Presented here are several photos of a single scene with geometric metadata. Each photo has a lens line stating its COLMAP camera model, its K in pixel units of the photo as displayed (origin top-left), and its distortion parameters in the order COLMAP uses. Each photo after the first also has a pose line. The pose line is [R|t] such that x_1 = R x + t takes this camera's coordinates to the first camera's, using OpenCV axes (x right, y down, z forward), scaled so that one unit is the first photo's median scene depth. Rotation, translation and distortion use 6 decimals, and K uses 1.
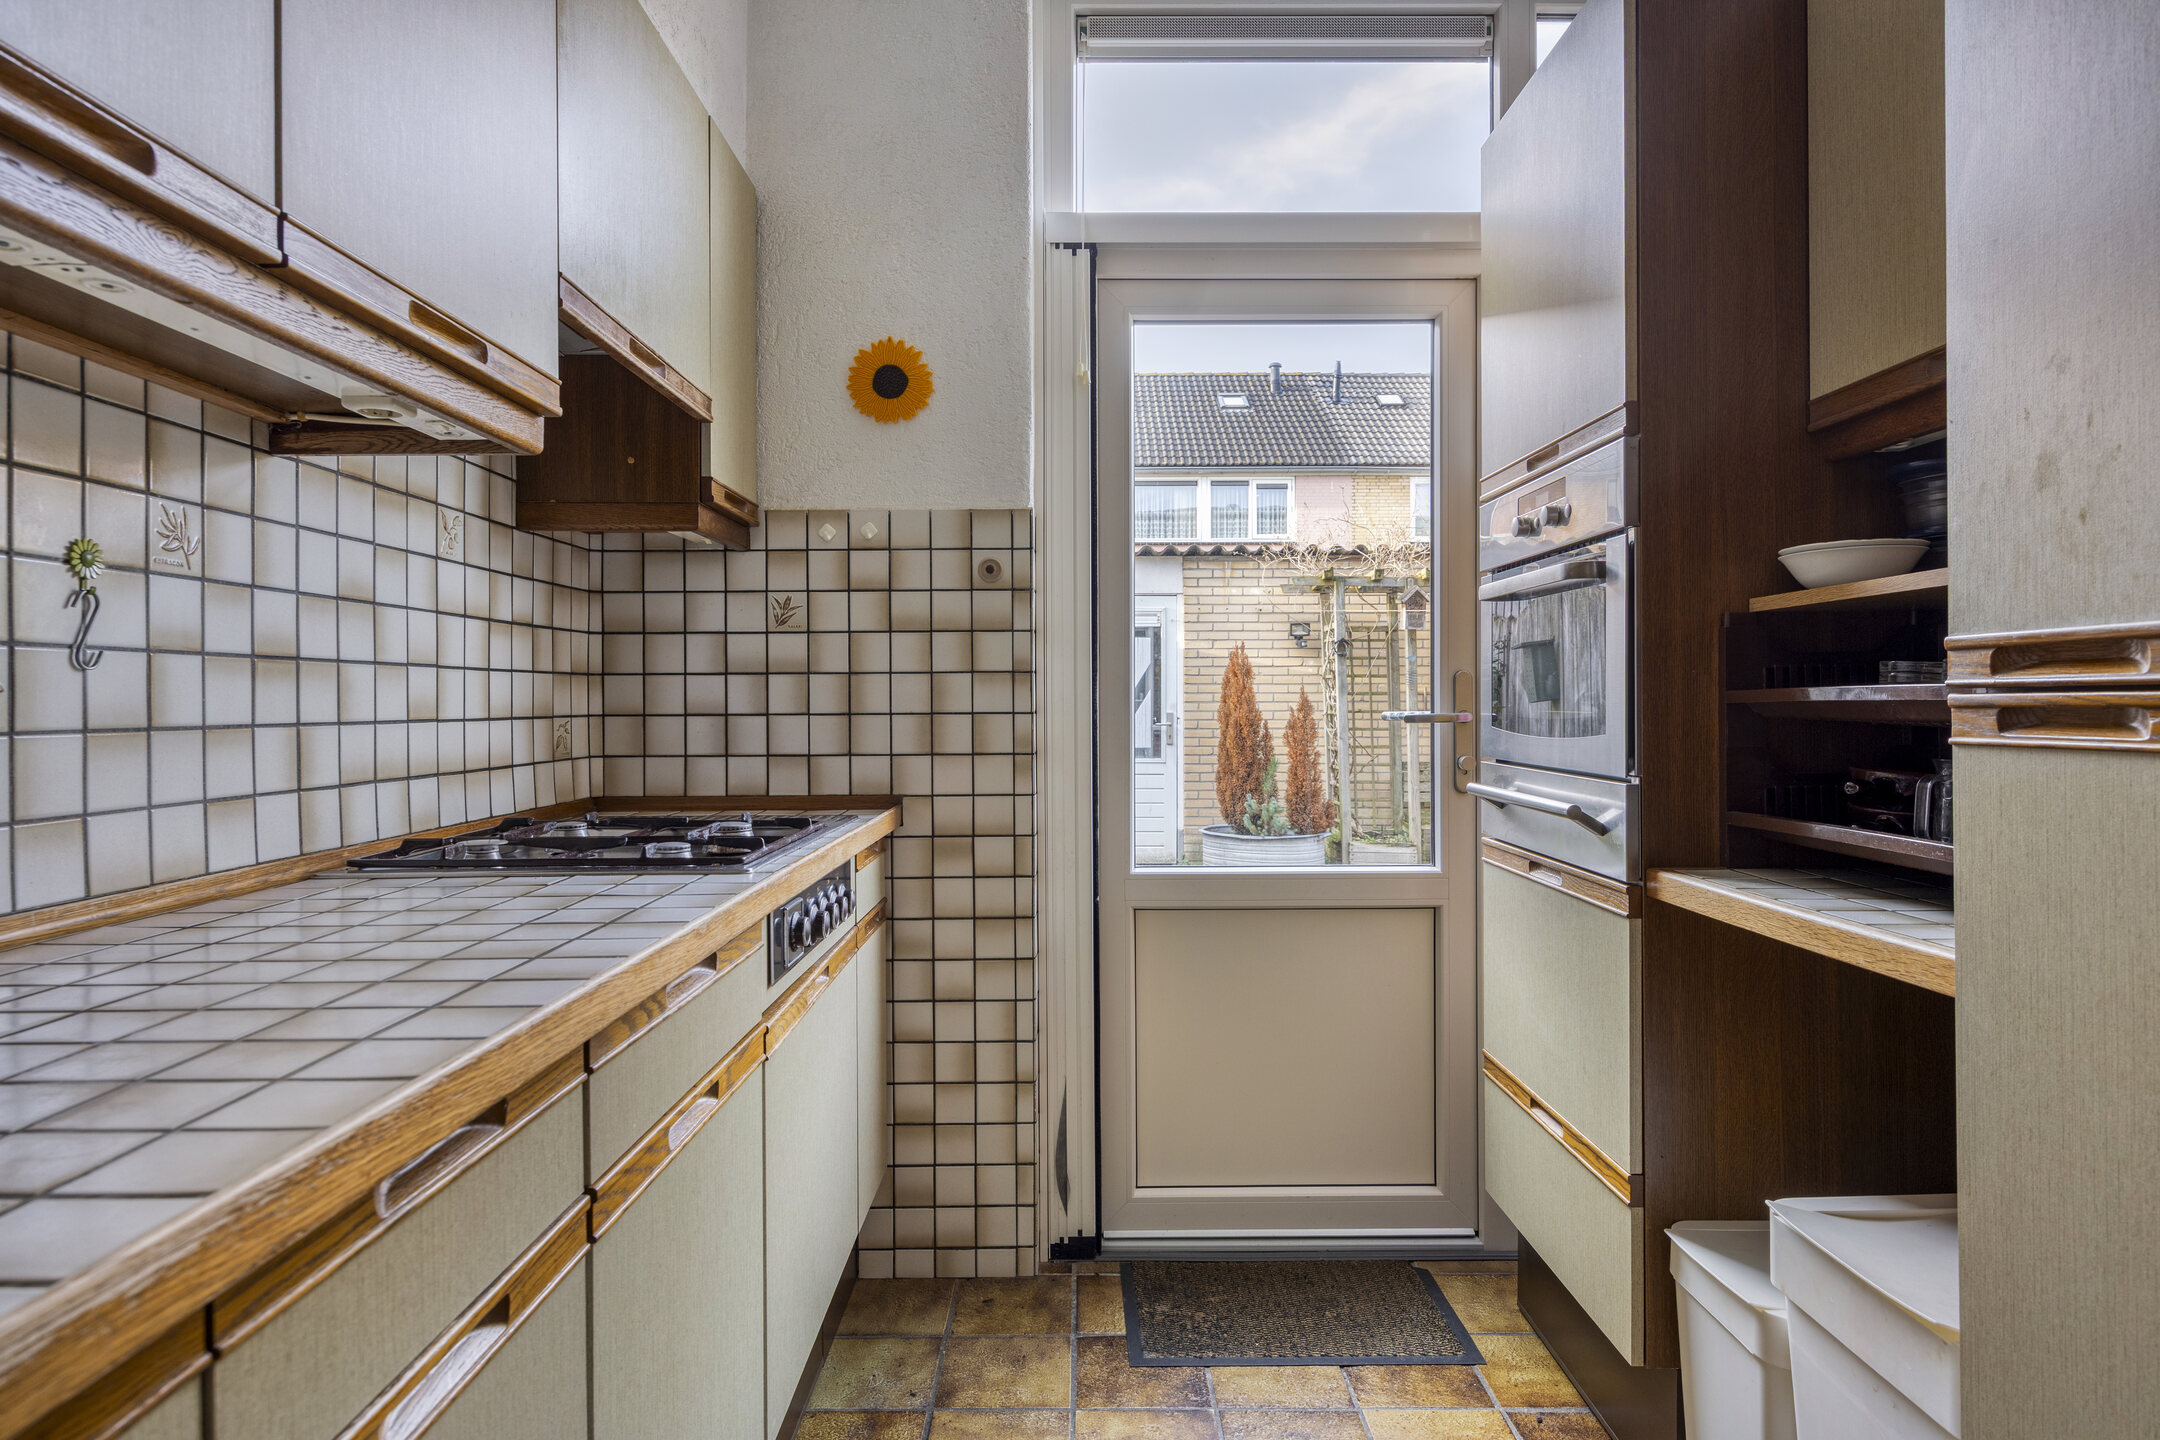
lens RADIAL K [[1213.4, 0, 1078.6], [0, 1213.4, 704.8], [0, 0, 1]] dist [0.001278, 0.000350]
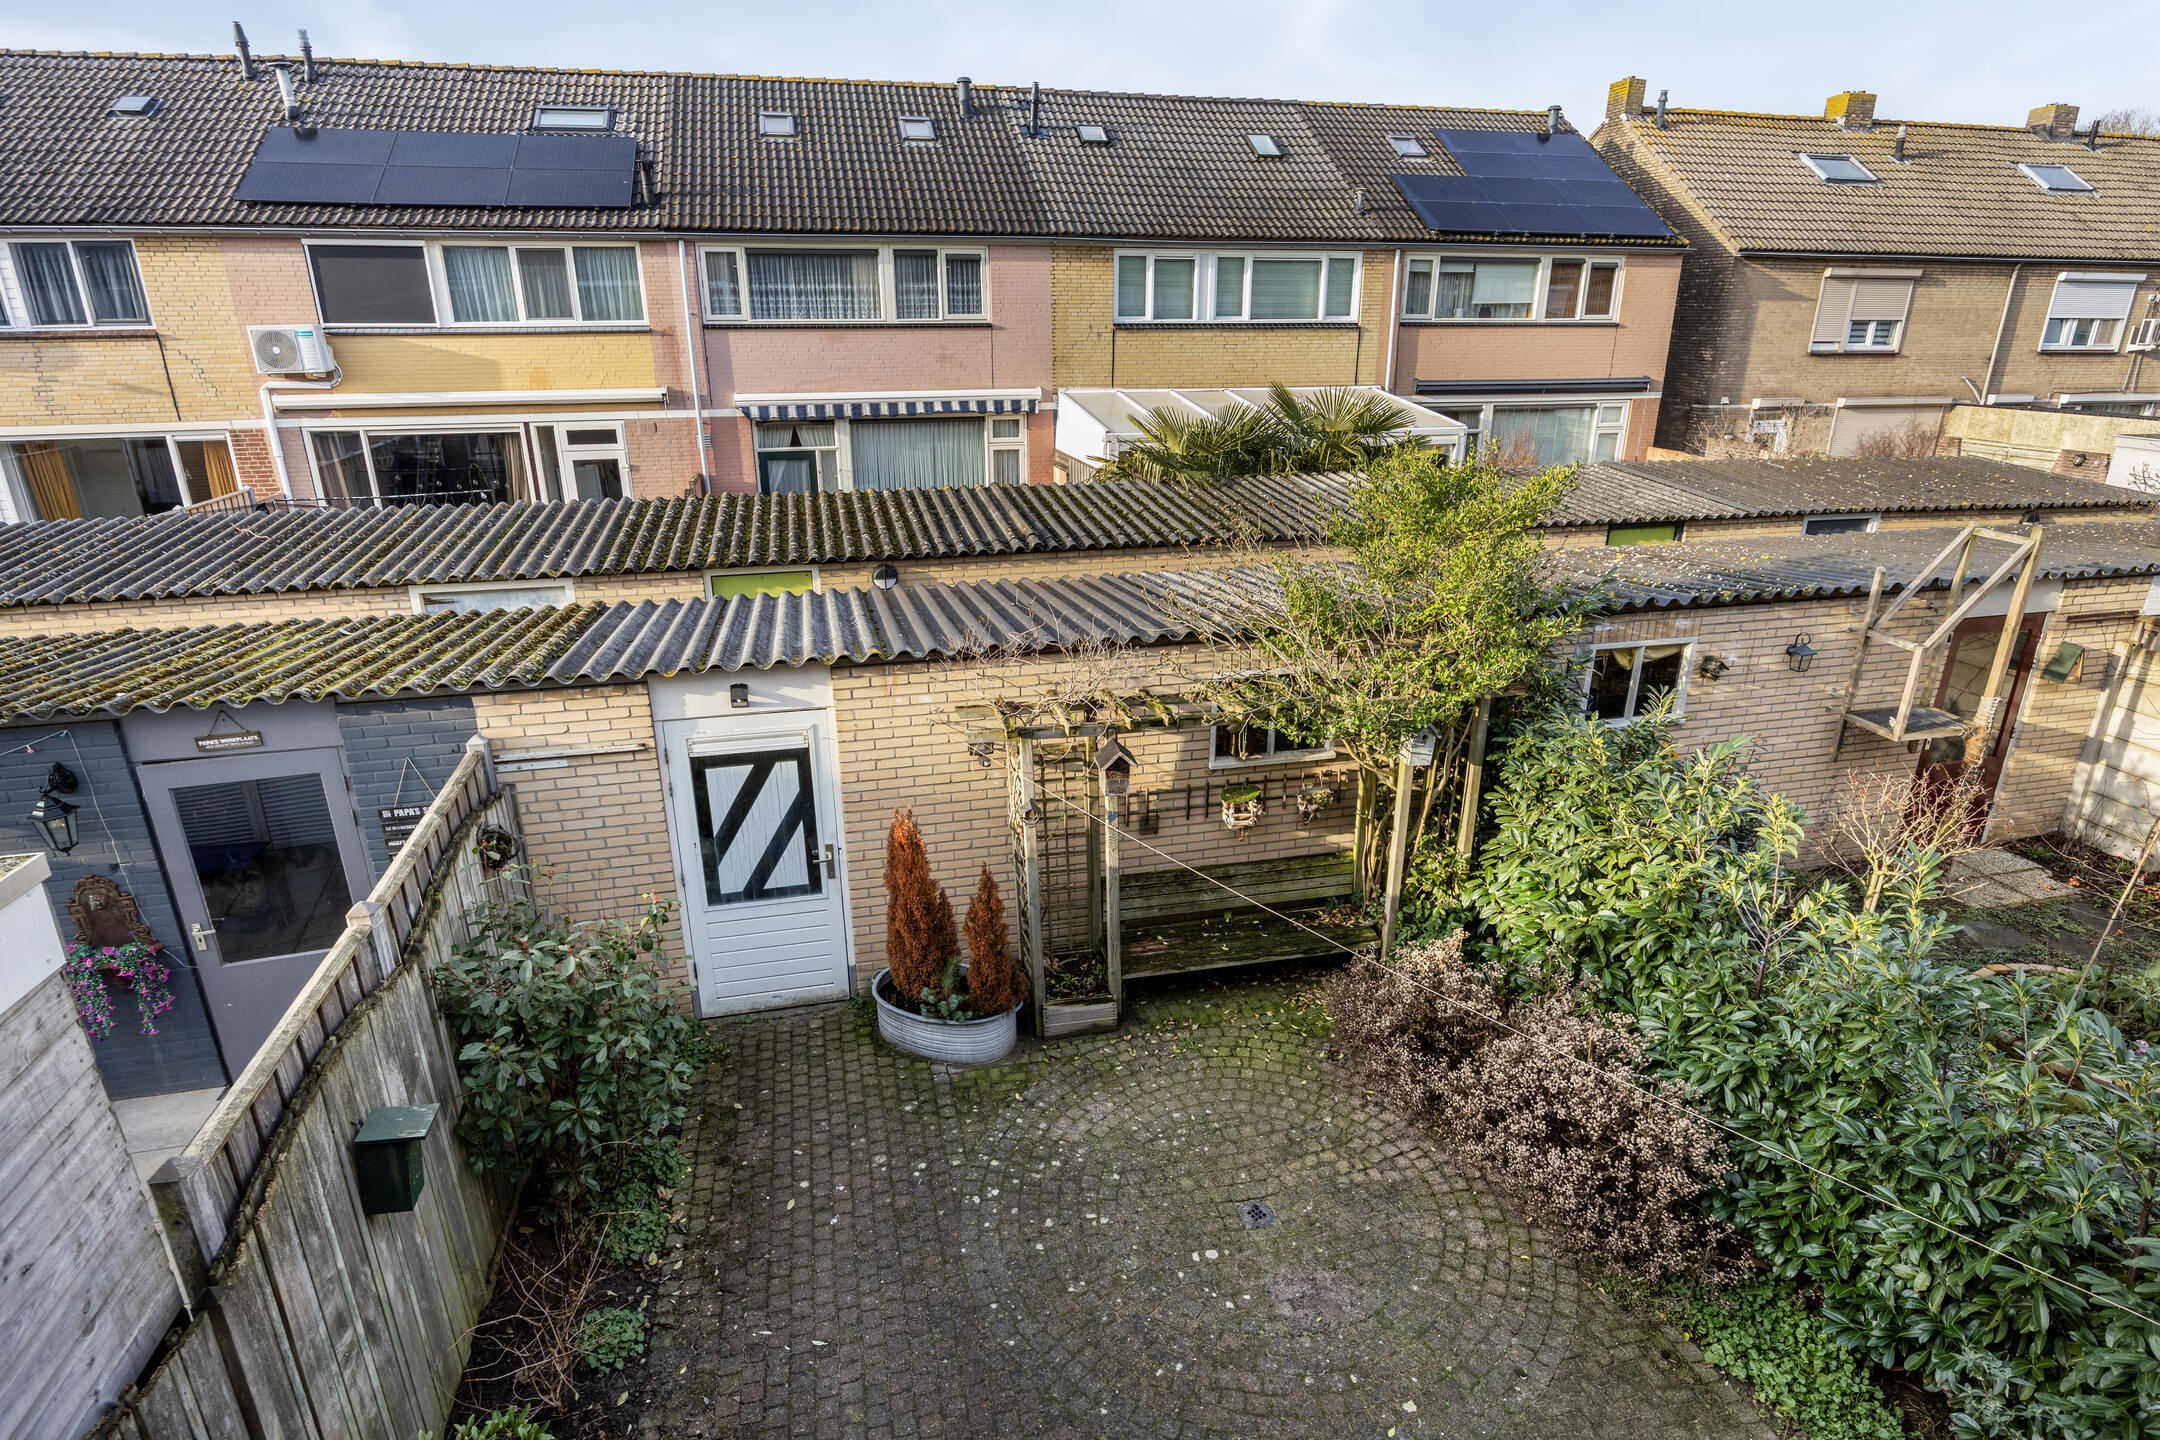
lens RADIAL K [[1122.8, 0, 1075.8], [0, 1122.8, 684.2], [0, 0, 1]] dist [-0.015295, 0.001849]
pose [[0.971837, -0.073787, 0.223803, 0.282358], [-0.003986, 0.944432, 0.328683, -1.295118], [-0.235619, -0.320319, 0.917540, 1.102716]]
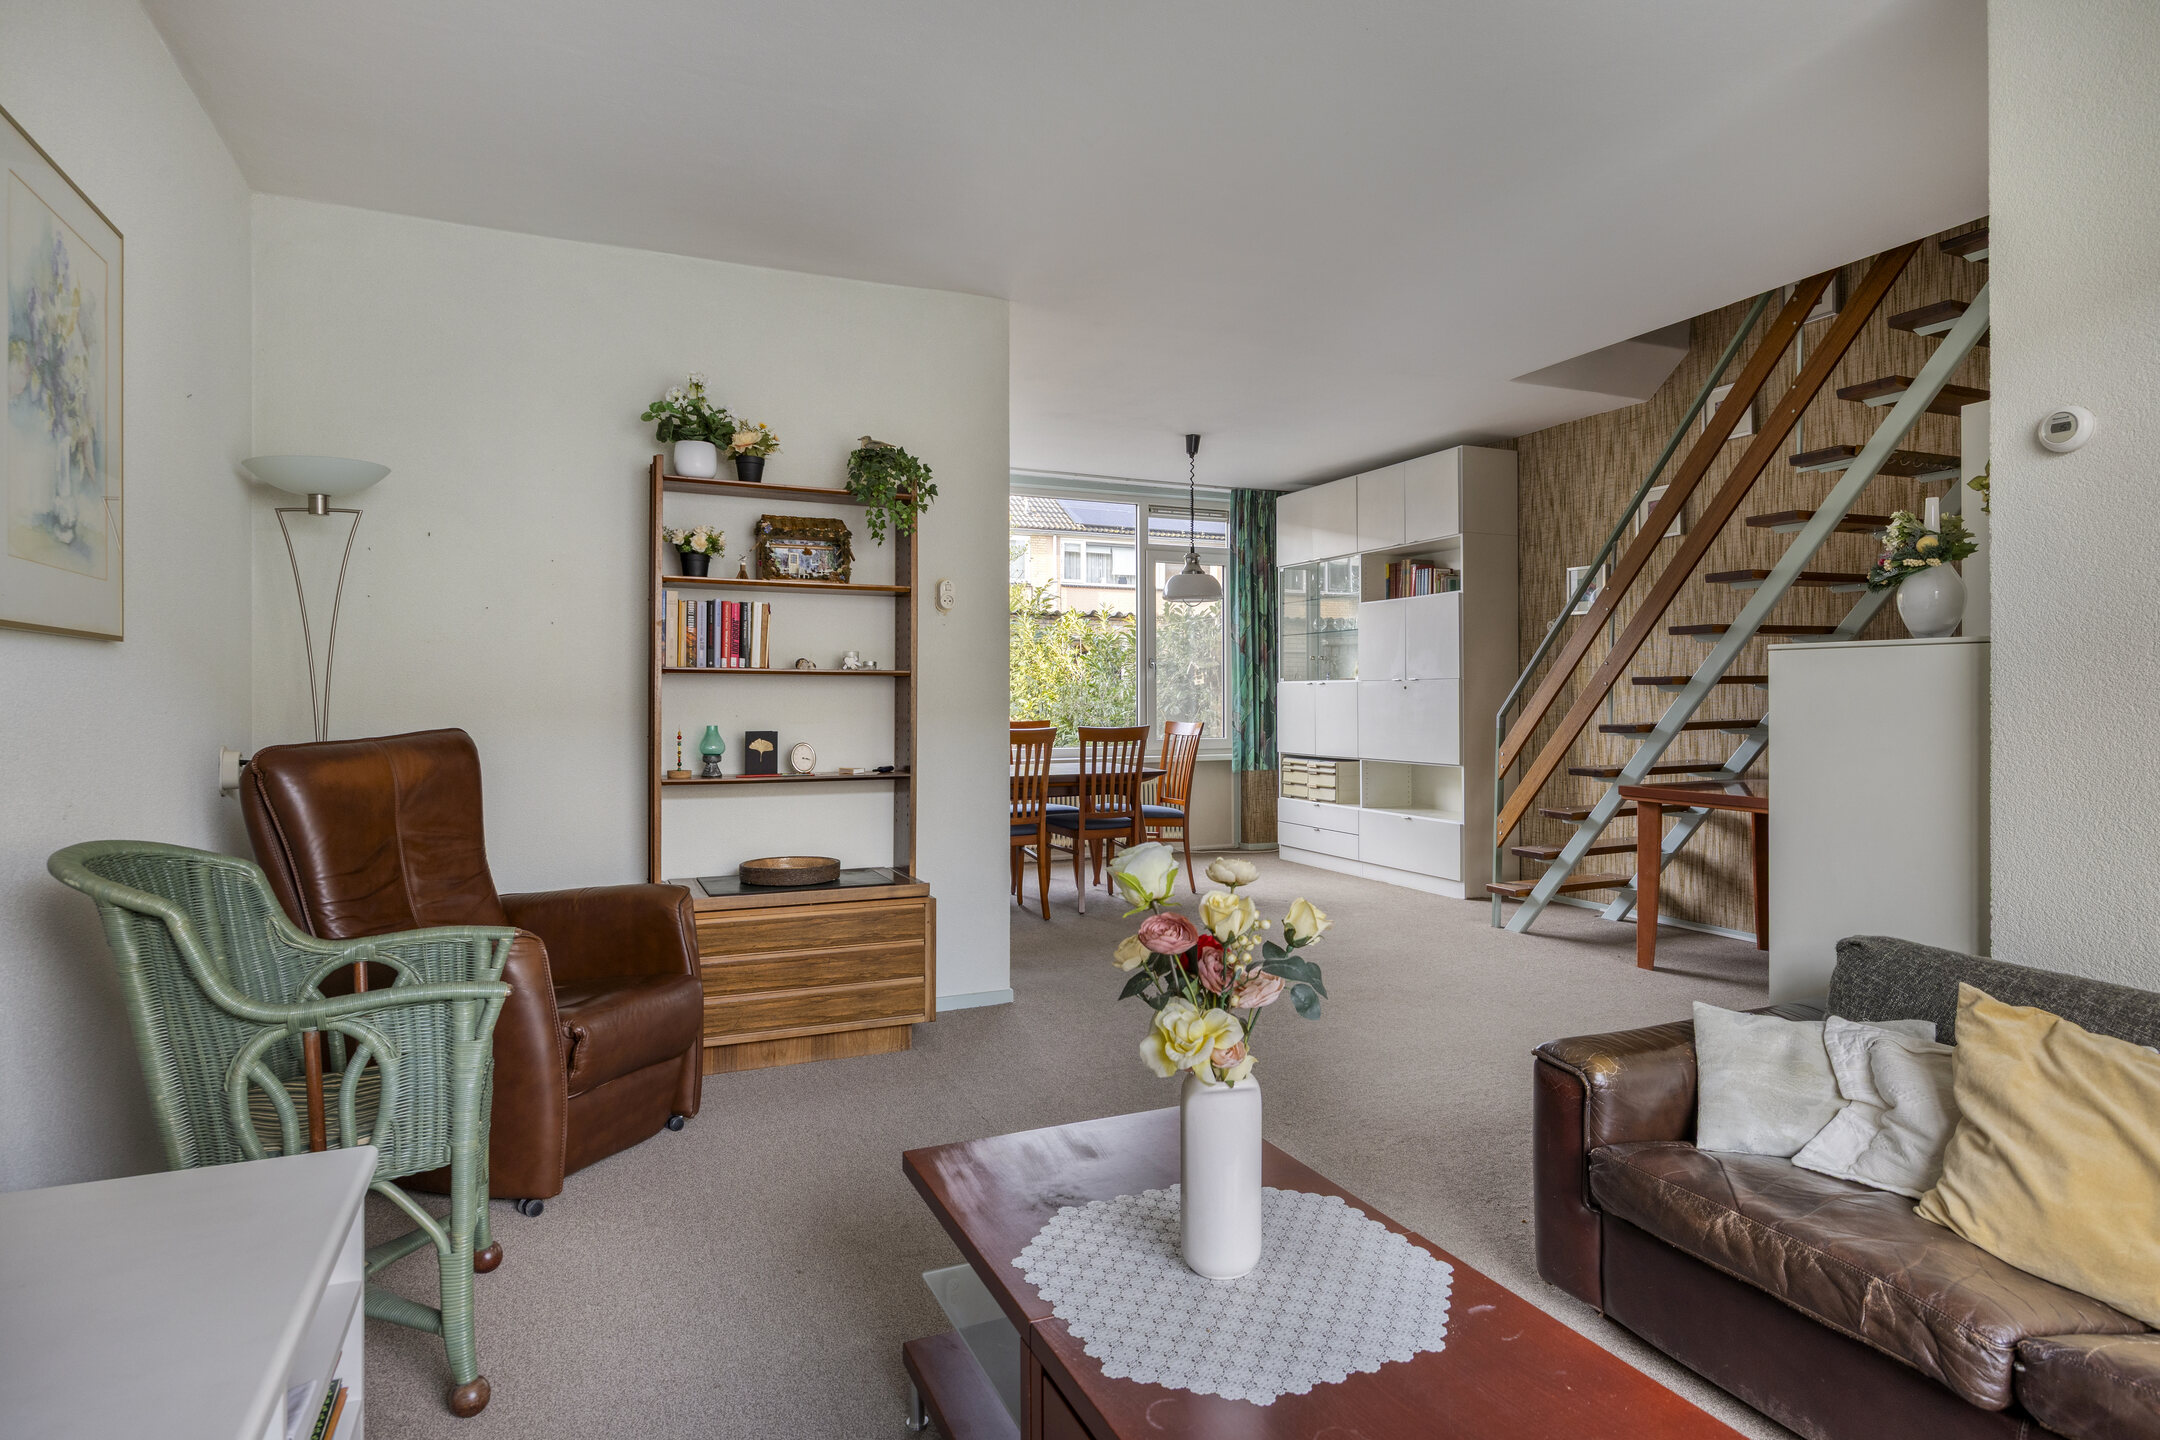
lens RADIAL K [[1122.8, 0, 1079.9], [0, 1122.8, 721.5], [0, 0, 1]] dist [-0.015295, 0.001849]
pose [[0.923888, -0.009456, 0.382546, 0.039002], [0.004995, 0.999907, 0.012654, 0.012648], [-0.382630, -0.009780, 0.923850, -2.073835]]
